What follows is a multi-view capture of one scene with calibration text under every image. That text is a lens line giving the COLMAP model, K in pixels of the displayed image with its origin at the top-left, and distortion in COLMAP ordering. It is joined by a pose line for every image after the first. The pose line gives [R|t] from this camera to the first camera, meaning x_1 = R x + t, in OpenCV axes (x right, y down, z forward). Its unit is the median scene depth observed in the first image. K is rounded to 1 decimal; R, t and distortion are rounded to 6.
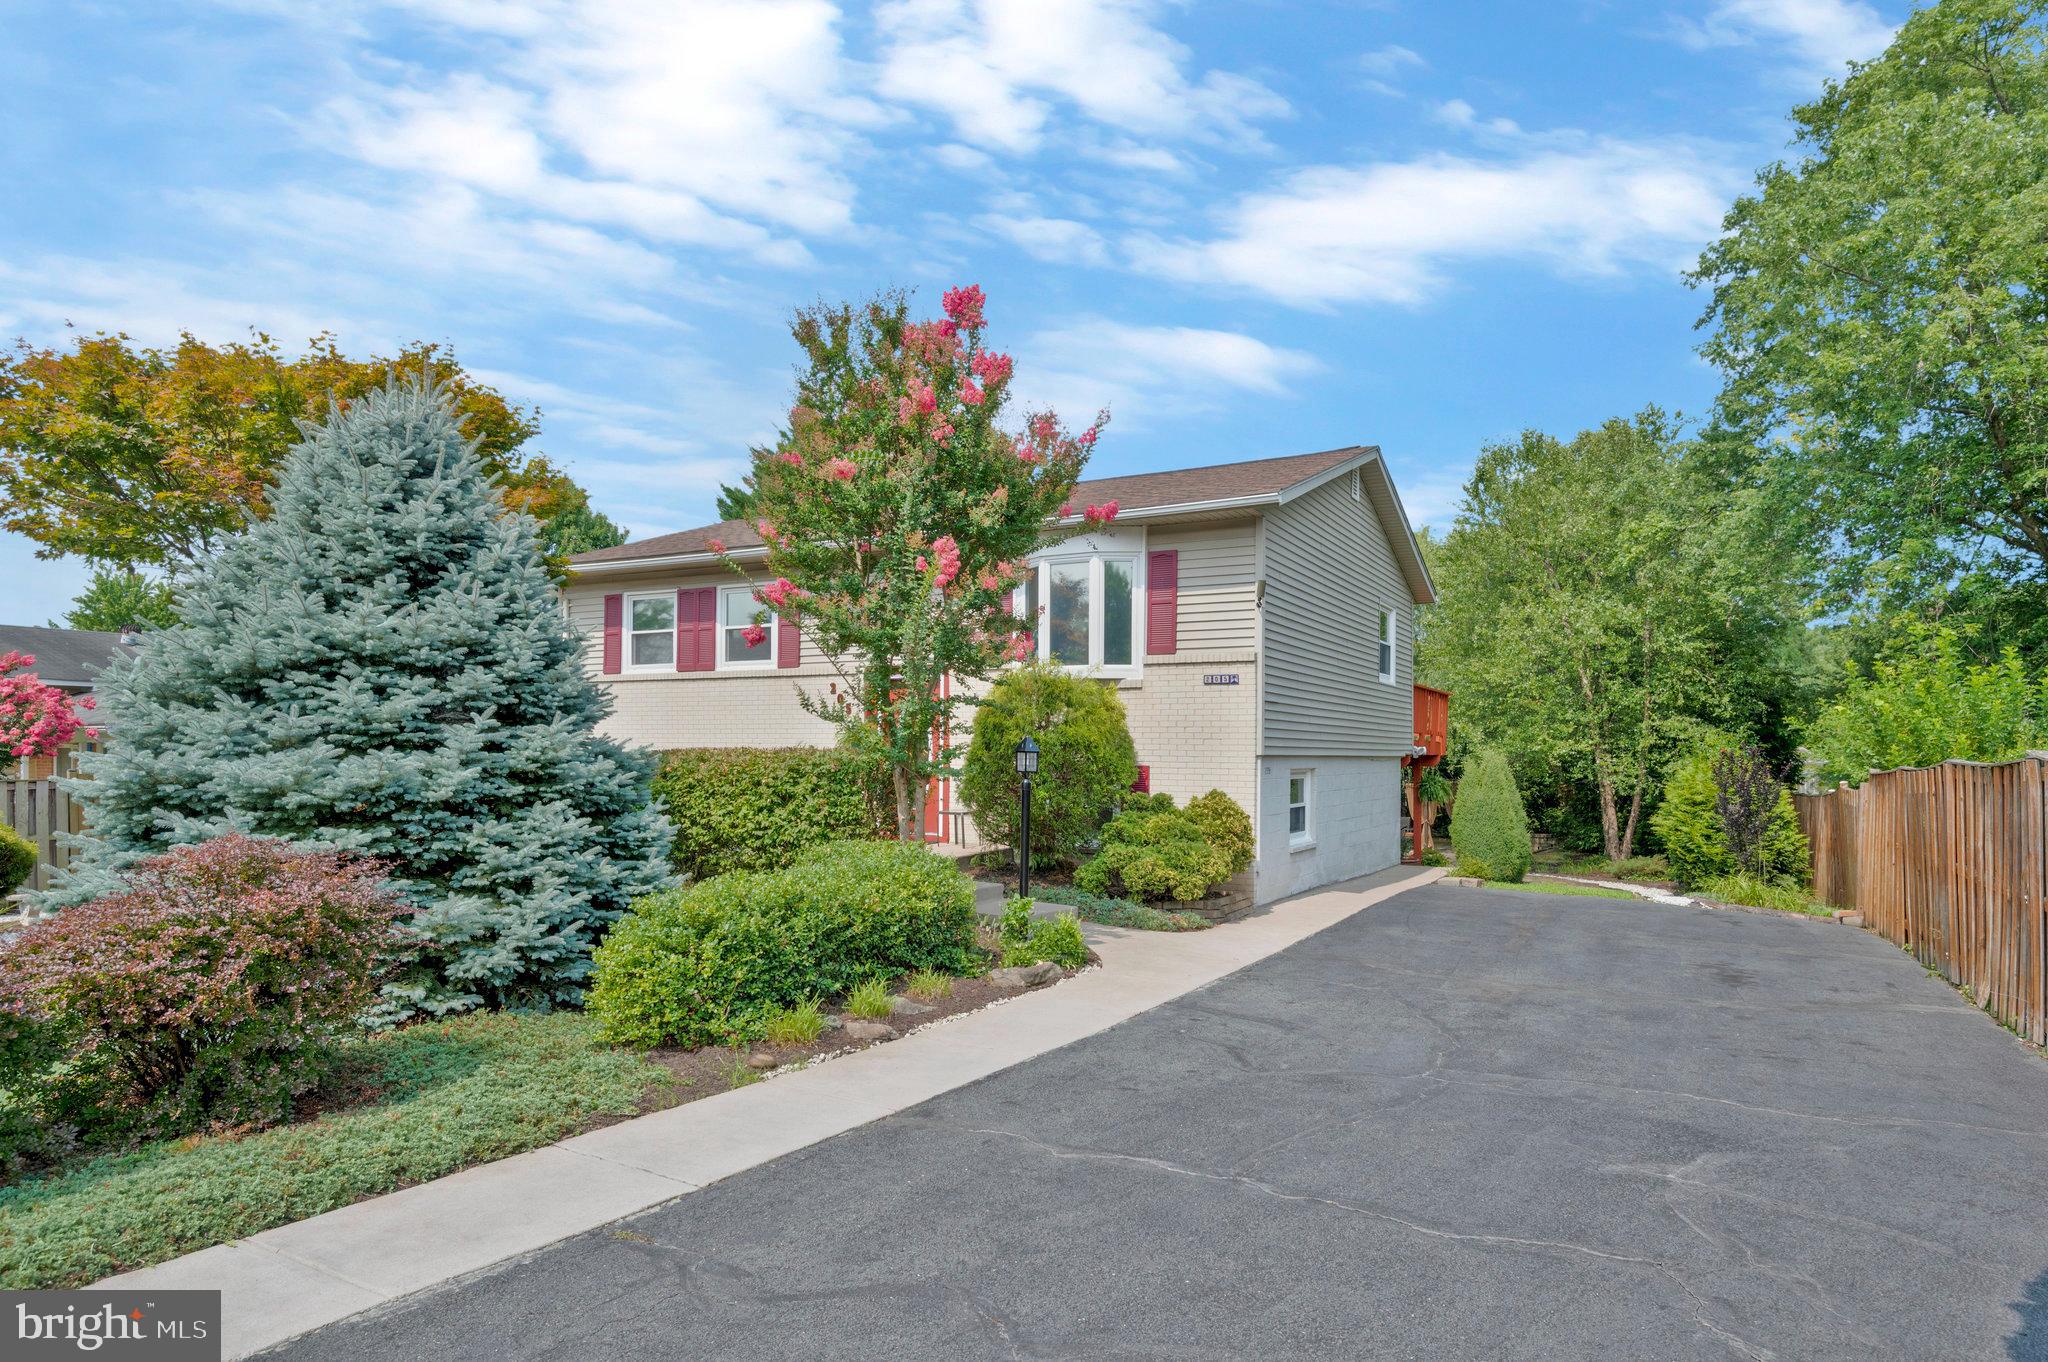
lens RADIAL K [[1092.5, 0, 1015.5], [0, 1092.5, 691.1], [0, 0, 1]] dist [0.003080, 0.000130]
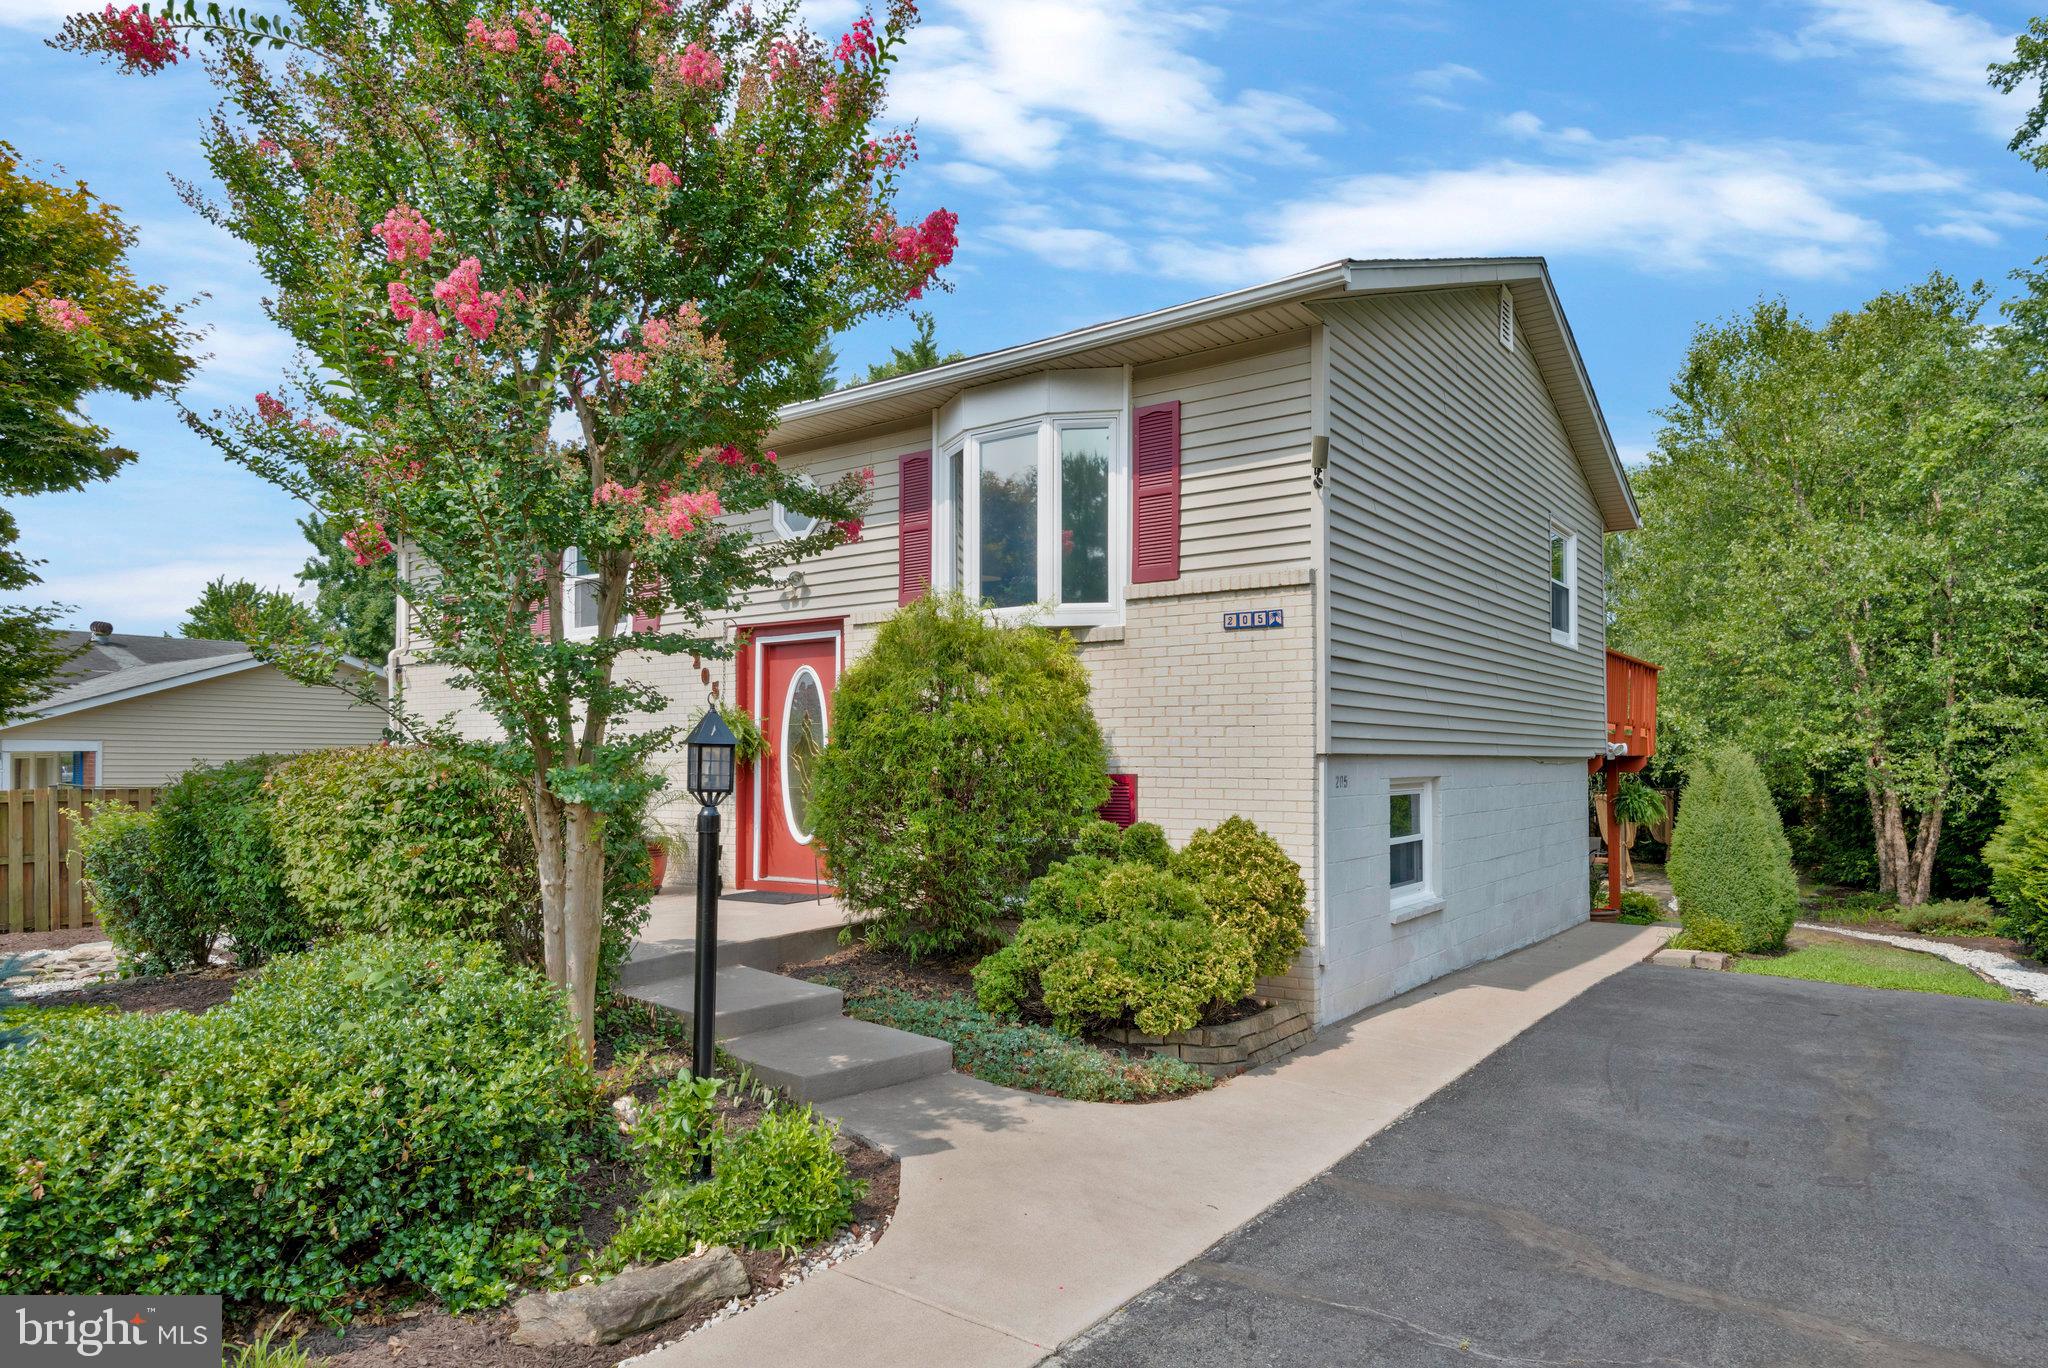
lens RADIAL K [[1226.5, 0, 1024.0], [0, 1226.5, 684.0], [0, 0, 1]] dist [0.017793, -0.017173]
pose [[0.995829, -0.013490, -0.090240, 0.117408], [0.012969, 0.999896, -0.006350, 0.022802], [0.090316, 0.005154, 0.995900, 0.331914]]
